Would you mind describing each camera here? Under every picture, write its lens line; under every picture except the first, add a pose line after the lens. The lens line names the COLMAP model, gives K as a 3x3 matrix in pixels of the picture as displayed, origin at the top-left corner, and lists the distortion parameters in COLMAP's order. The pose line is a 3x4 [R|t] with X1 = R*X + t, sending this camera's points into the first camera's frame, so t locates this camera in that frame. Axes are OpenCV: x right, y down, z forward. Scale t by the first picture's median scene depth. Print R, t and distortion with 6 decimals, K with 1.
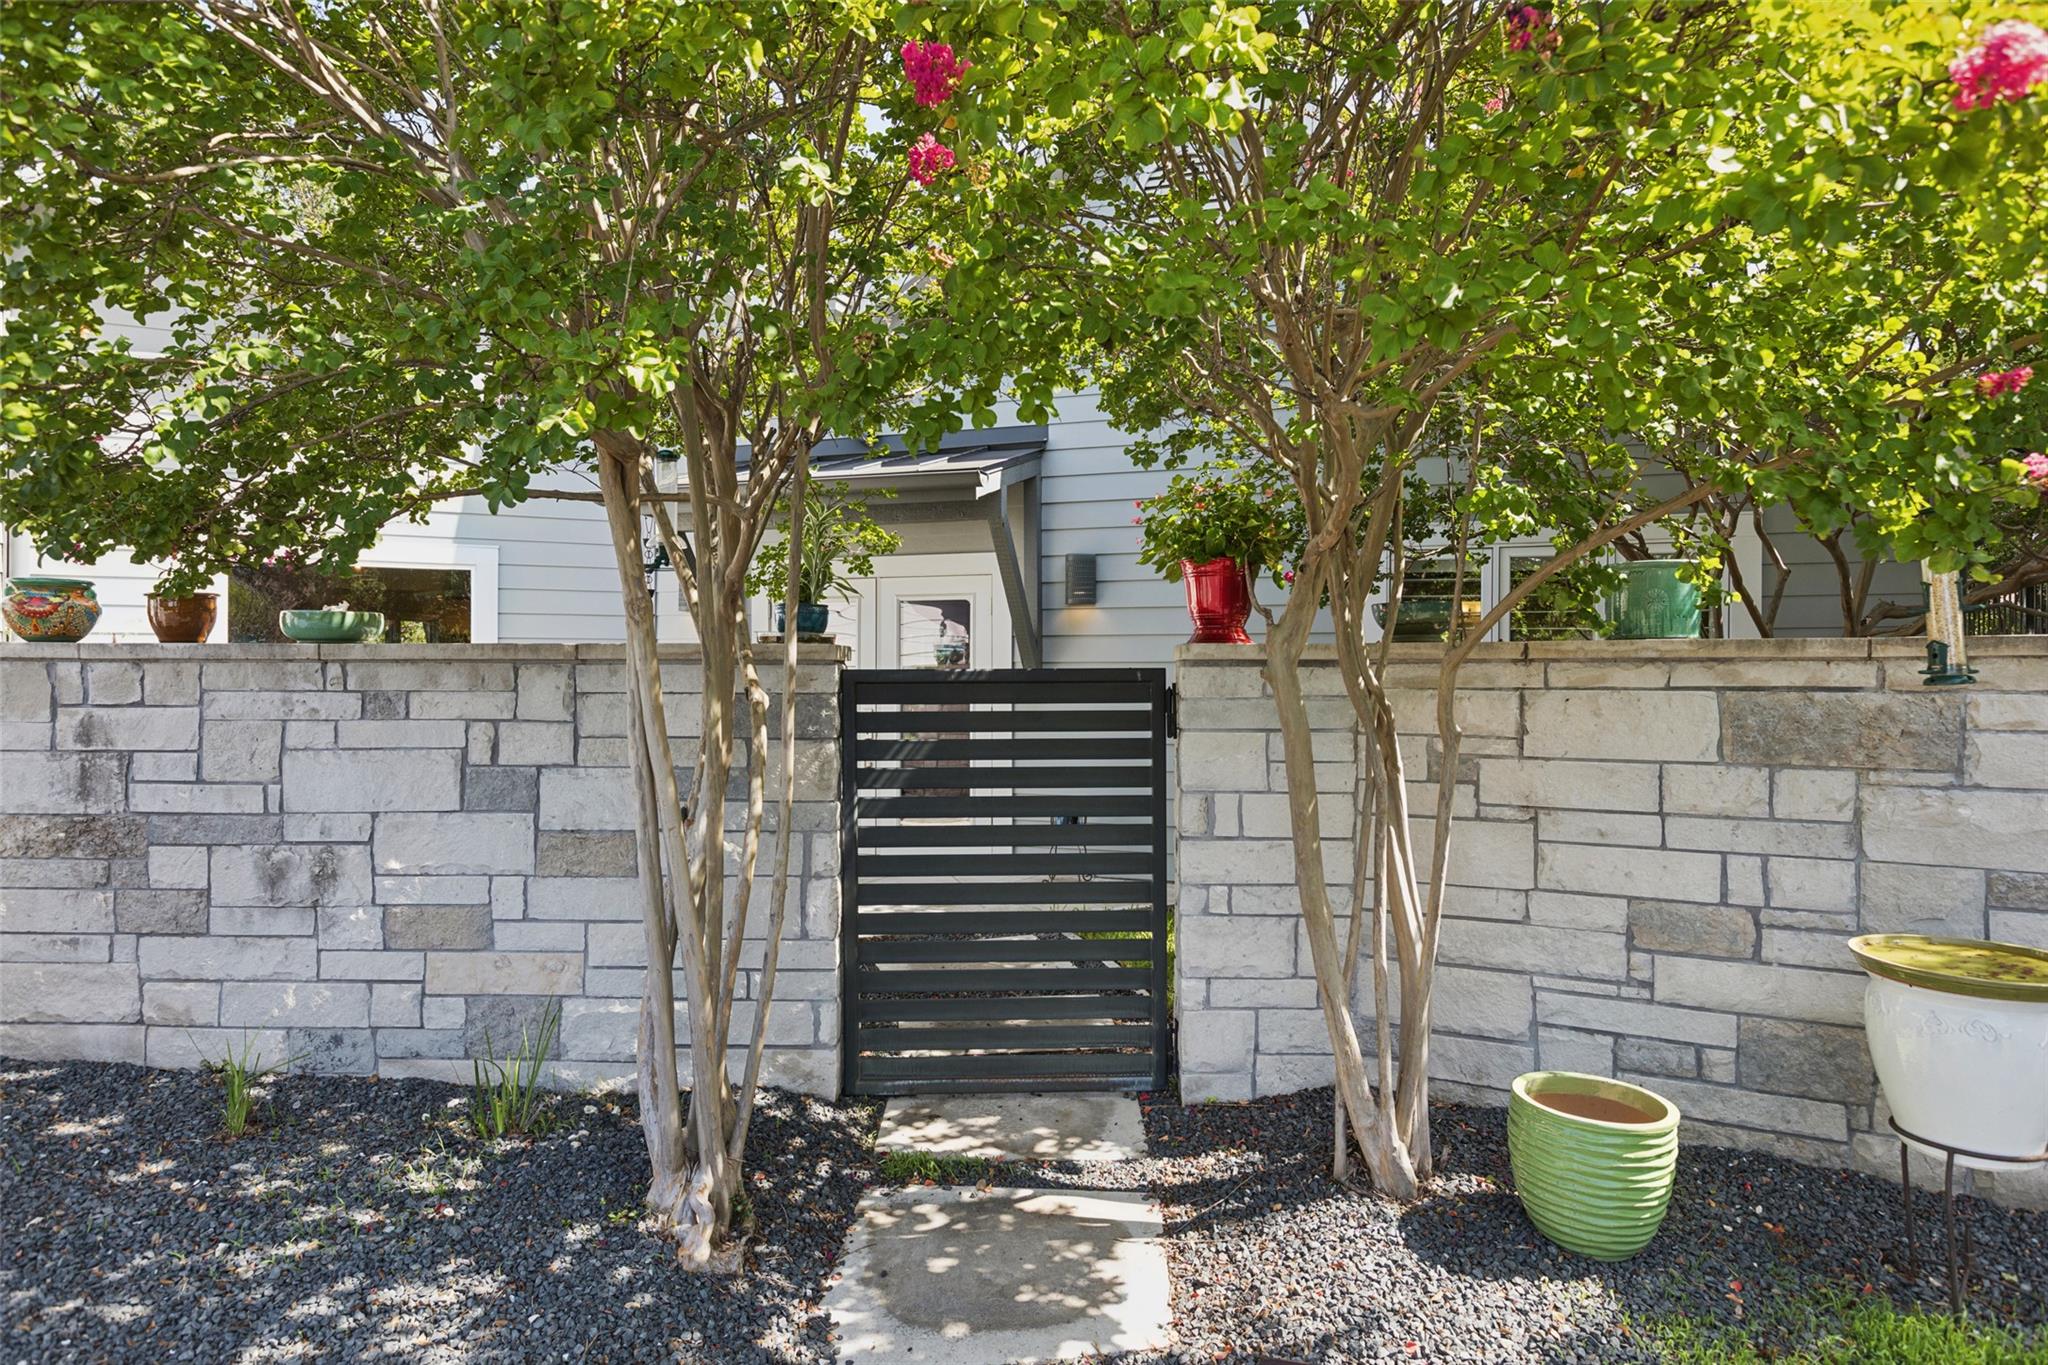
lens RADIAL K [[1160.6, 0, 1023.8], [0, 1160.6, 679.8], [0, 0, 1]] dist [0.001562, 0.000058]
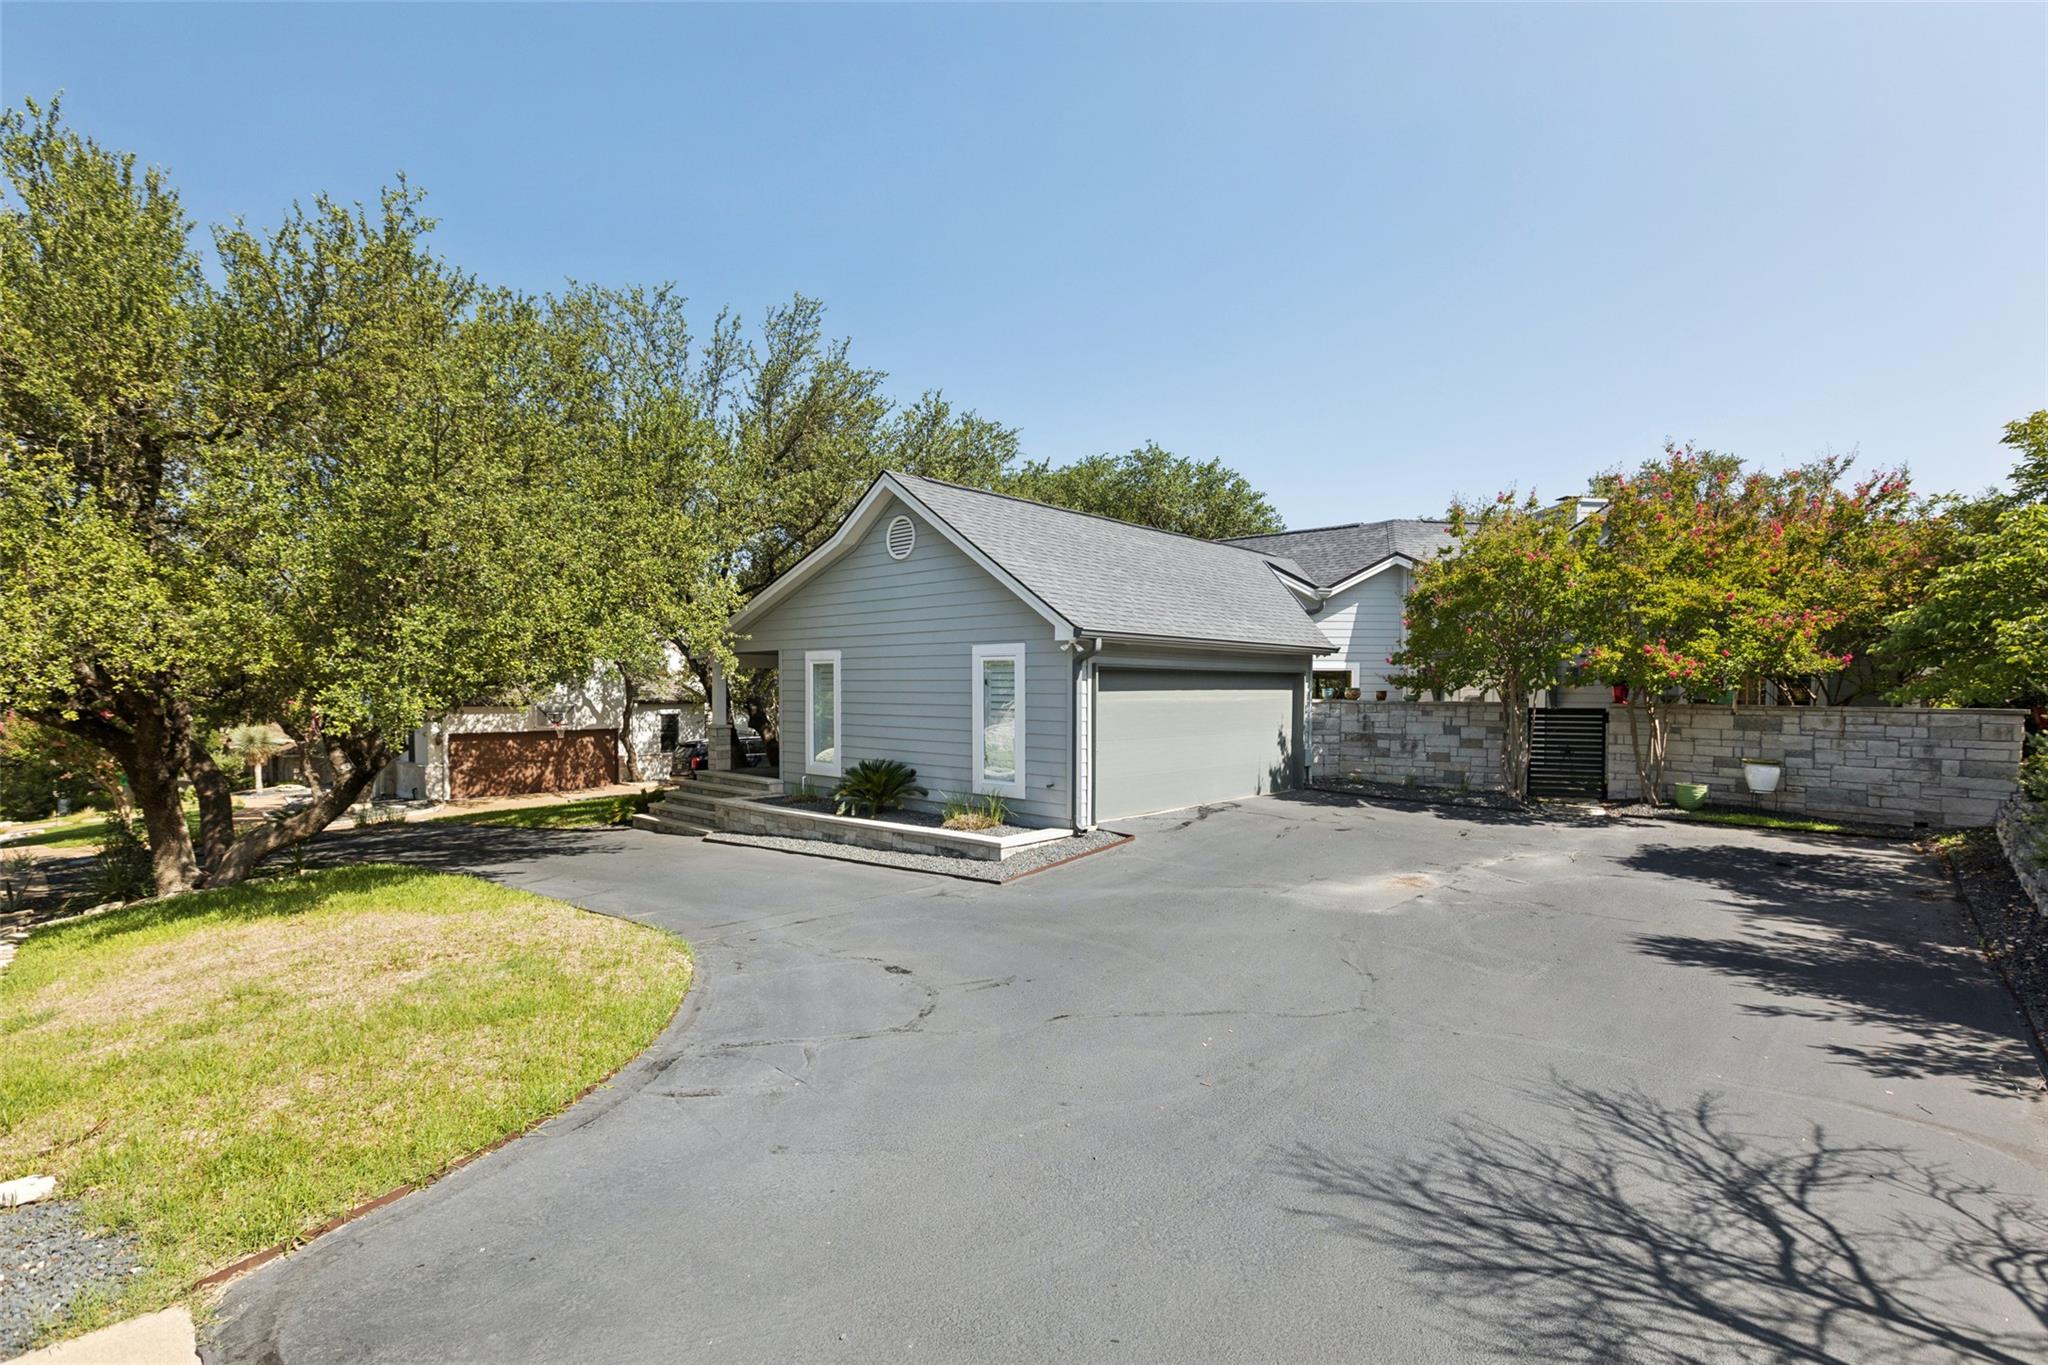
lens RADIAL K [[915.3, 0, 1024.8], [0, 915.3, 693.0], [0, 0, 1]] dist [-0.000041, 0.000104]
pose [[0.879991, 0.004075, -0.474974, -0.191677], [-0.003860, 0.999992, 0.001429, -0.069774], [0.474975, 0.000576, 0.879999, -3.457525]]
